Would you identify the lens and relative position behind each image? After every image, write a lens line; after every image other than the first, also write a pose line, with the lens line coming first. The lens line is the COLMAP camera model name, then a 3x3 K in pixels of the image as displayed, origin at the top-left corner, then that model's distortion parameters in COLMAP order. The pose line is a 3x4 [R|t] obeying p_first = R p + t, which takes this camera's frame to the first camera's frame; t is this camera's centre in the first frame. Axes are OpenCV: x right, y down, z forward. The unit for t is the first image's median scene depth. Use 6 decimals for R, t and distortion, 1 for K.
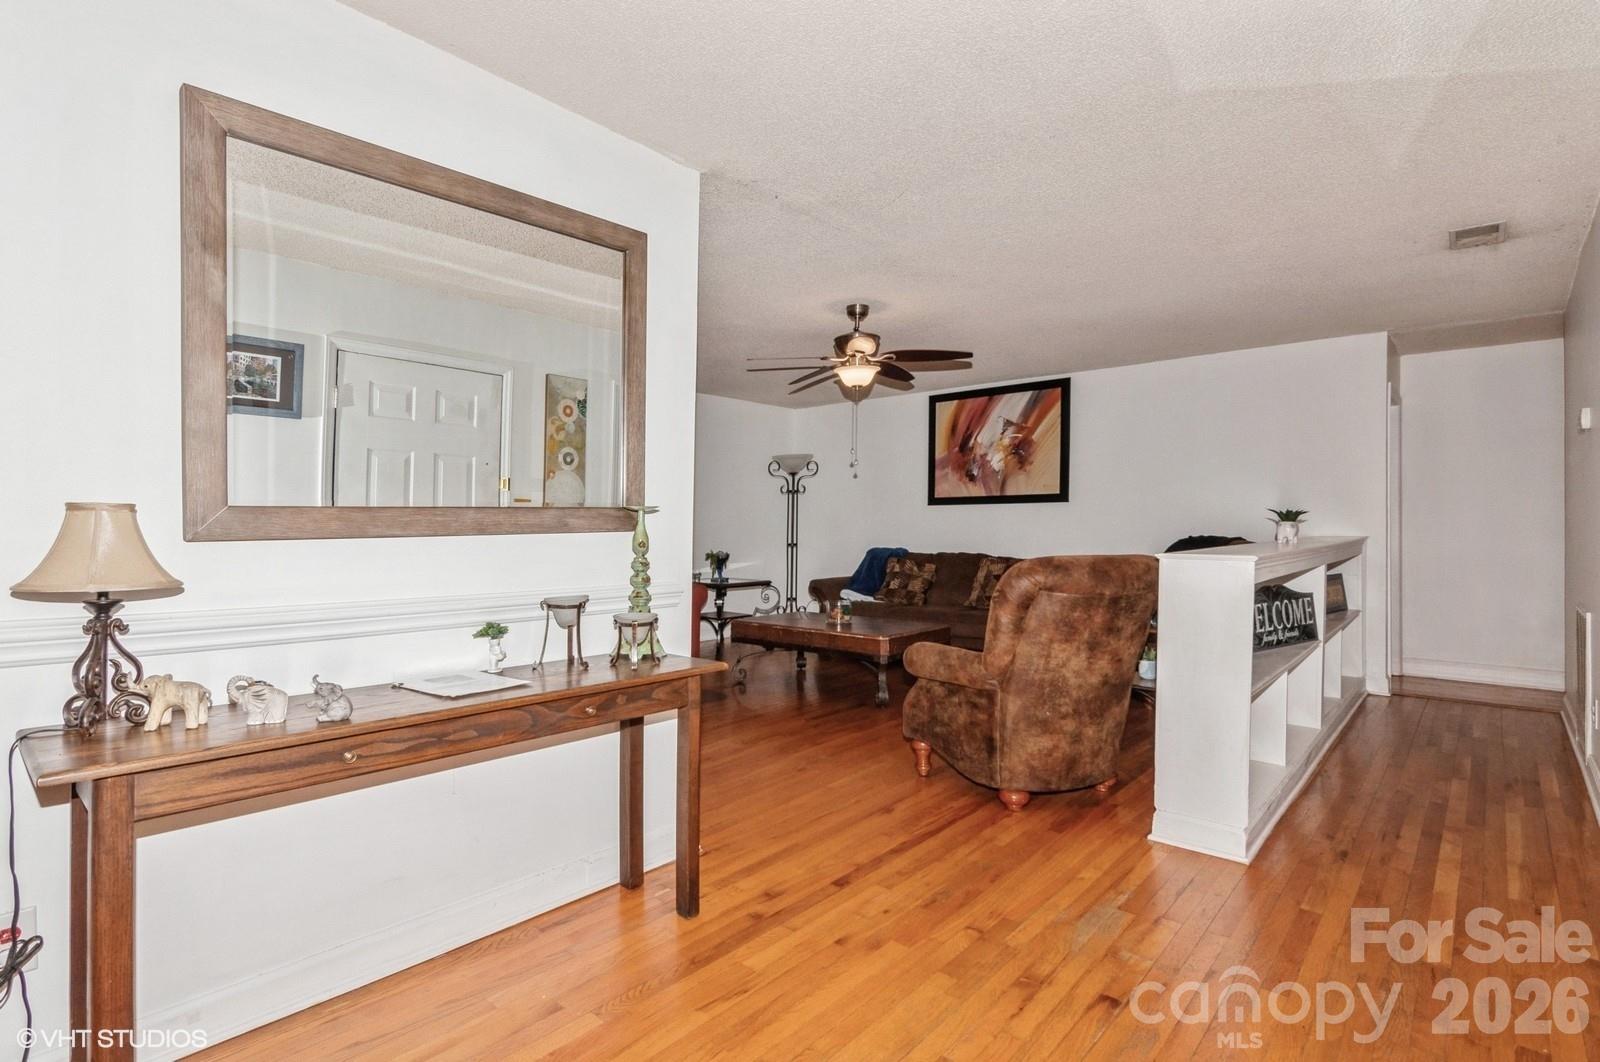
lens RADIAL K [[788.7, 0, 796.6], [0, 788.7, 530.2], [0, 0, 1]] dist [-0.010357, 0.001402]
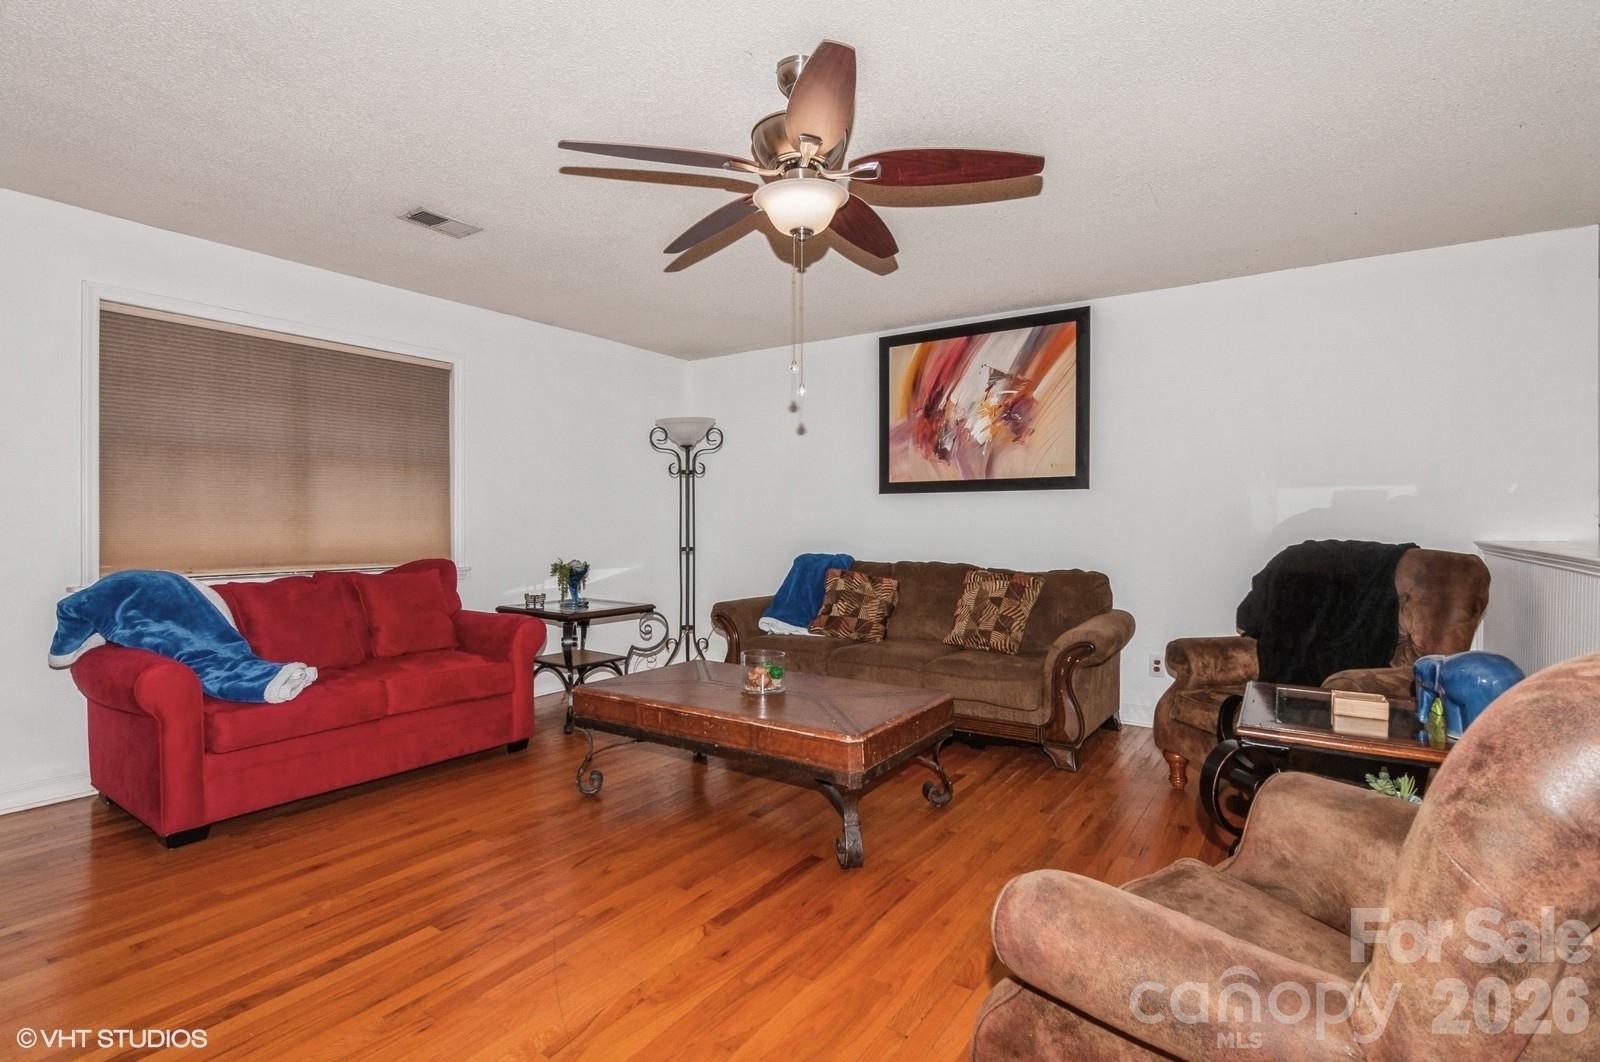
lens RADIAL K [[788.7, 0, 824.5], [0, 788.7, 632.5], [0, 0, 1]] dist [-0.010357, 0.001402]
pose [[0.988324, -0.017310, 0.151380, 0.008644], [-0.002924, 0.991188, 0.132427, -0.001414], [-0.152338, -0.131323, 0.979565, 0.317297]]
